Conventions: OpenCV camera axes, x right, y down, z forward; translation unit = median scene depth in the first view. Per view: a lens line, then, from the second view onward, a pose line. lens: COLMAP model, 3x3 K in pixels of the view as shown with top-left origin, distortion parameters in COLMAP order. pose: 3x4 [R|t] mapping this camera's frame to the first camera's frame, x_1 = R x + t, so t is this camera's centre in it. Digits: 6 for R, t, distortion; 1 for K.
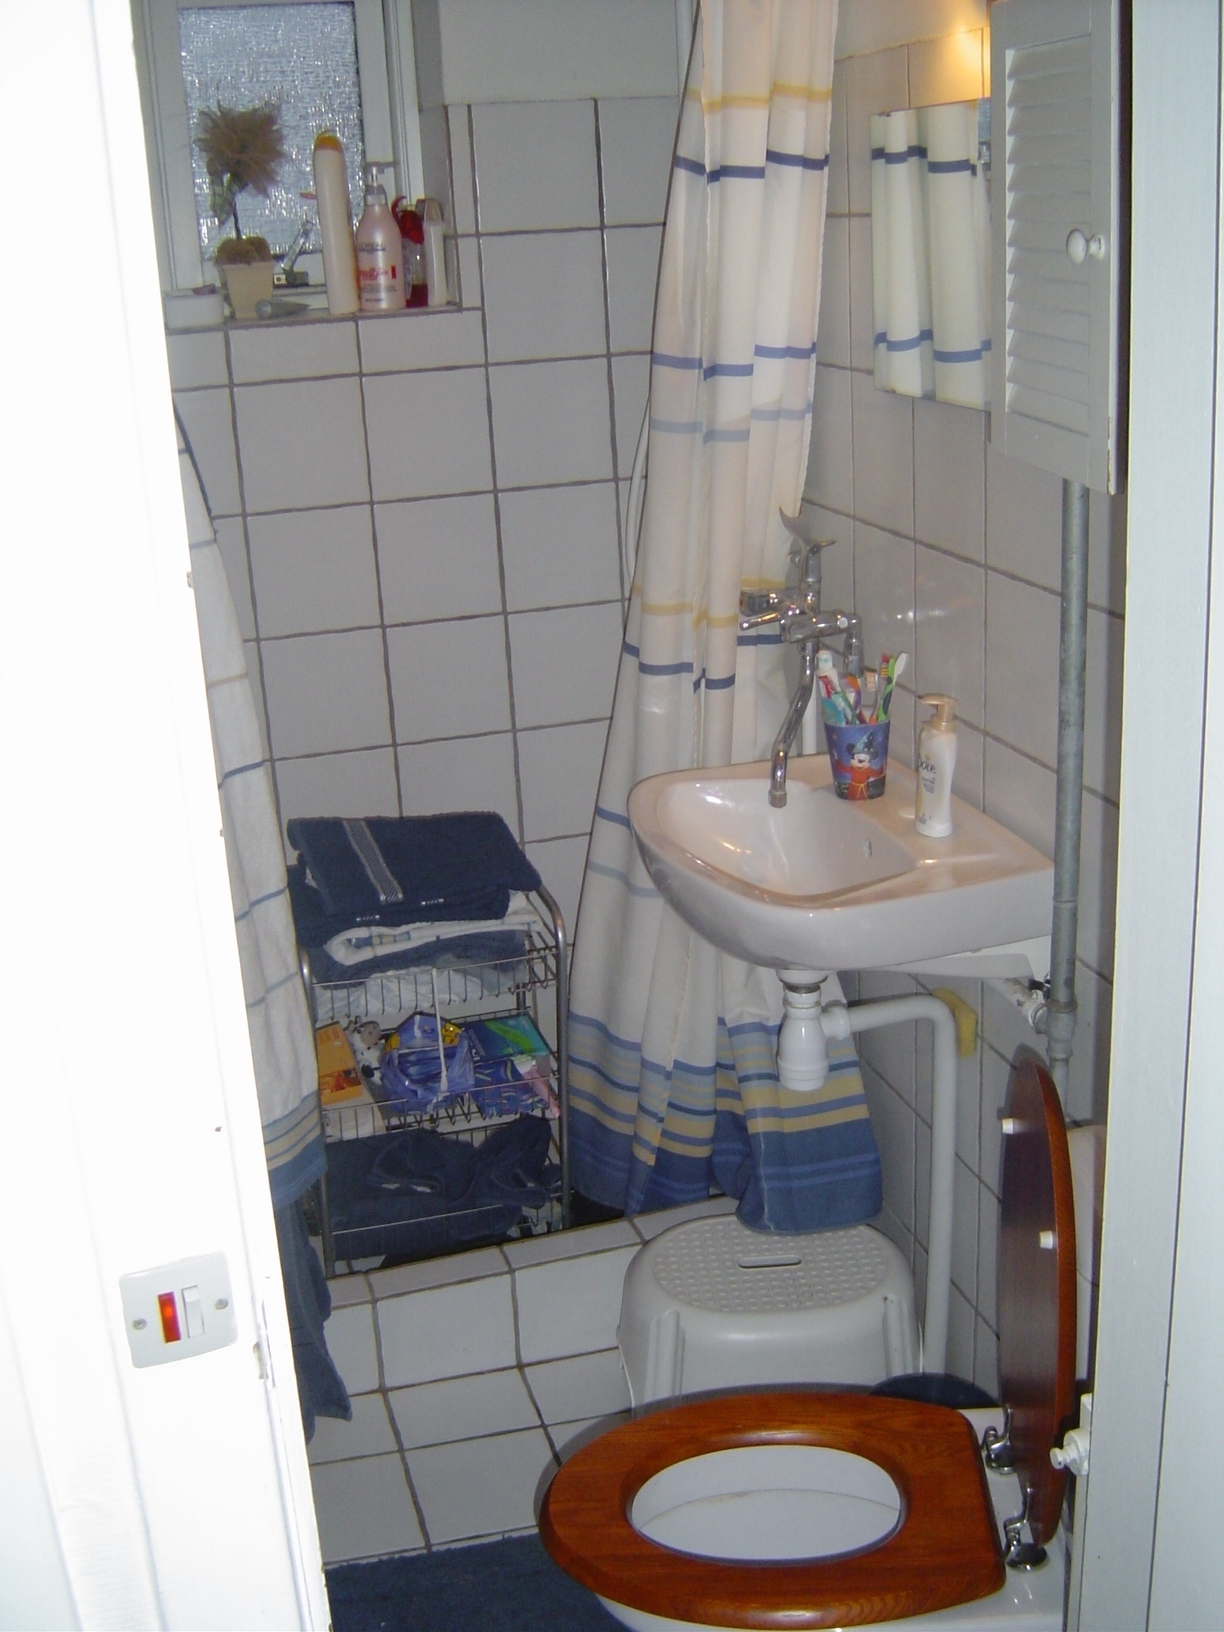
lens RADIAL K [[1901.8, 0, 640.9], [0, 1901.8, 819.6], [0, 0, 1]] dist [-0.108991, -0.084675]
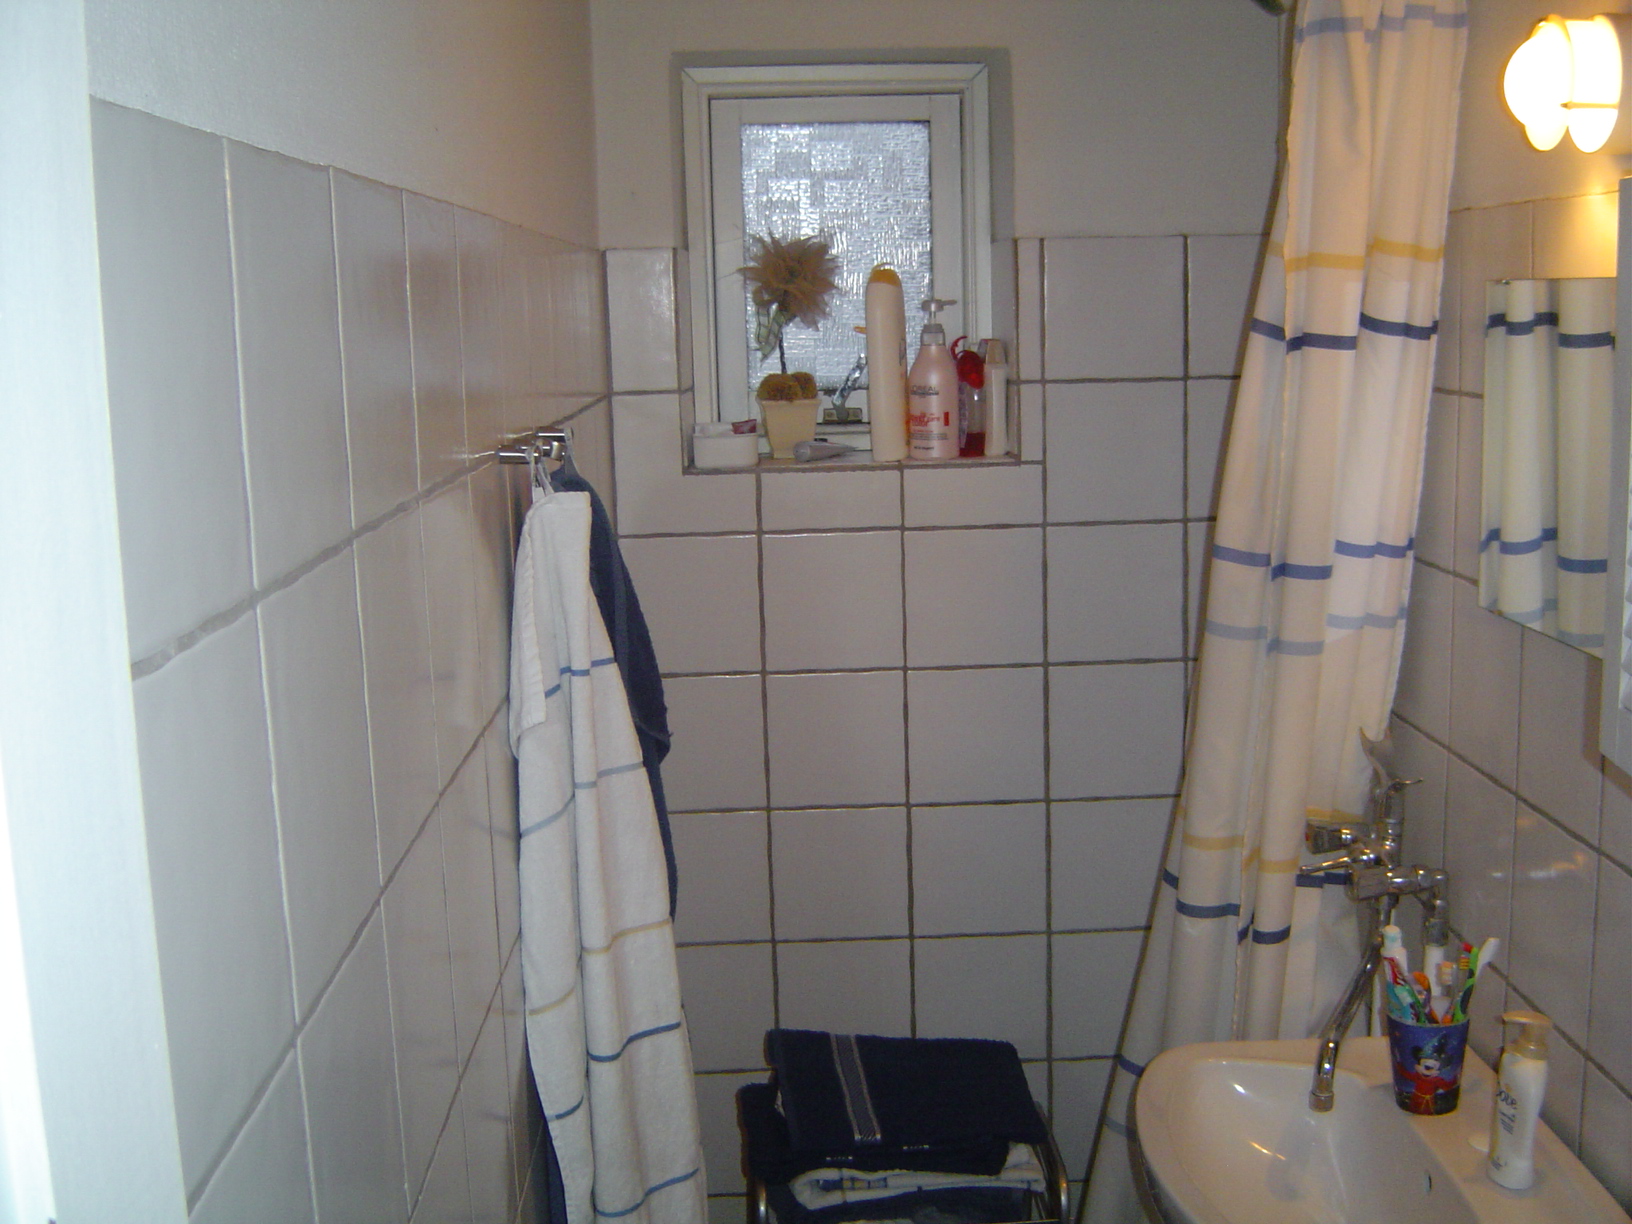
lens RADIAL K [[1901.8, 0, 813.7], [0, 1901.8, 607.3], [0, 0, 1]] dist [-0.108991, -0.084675]
pose [[0.967169, 0.064152, -0.245905, 0.040425], [-0.099298, 0.986090, -0.133294, -0.081670], [0.233934, 0.153336, 0.960085, 0.136151]]
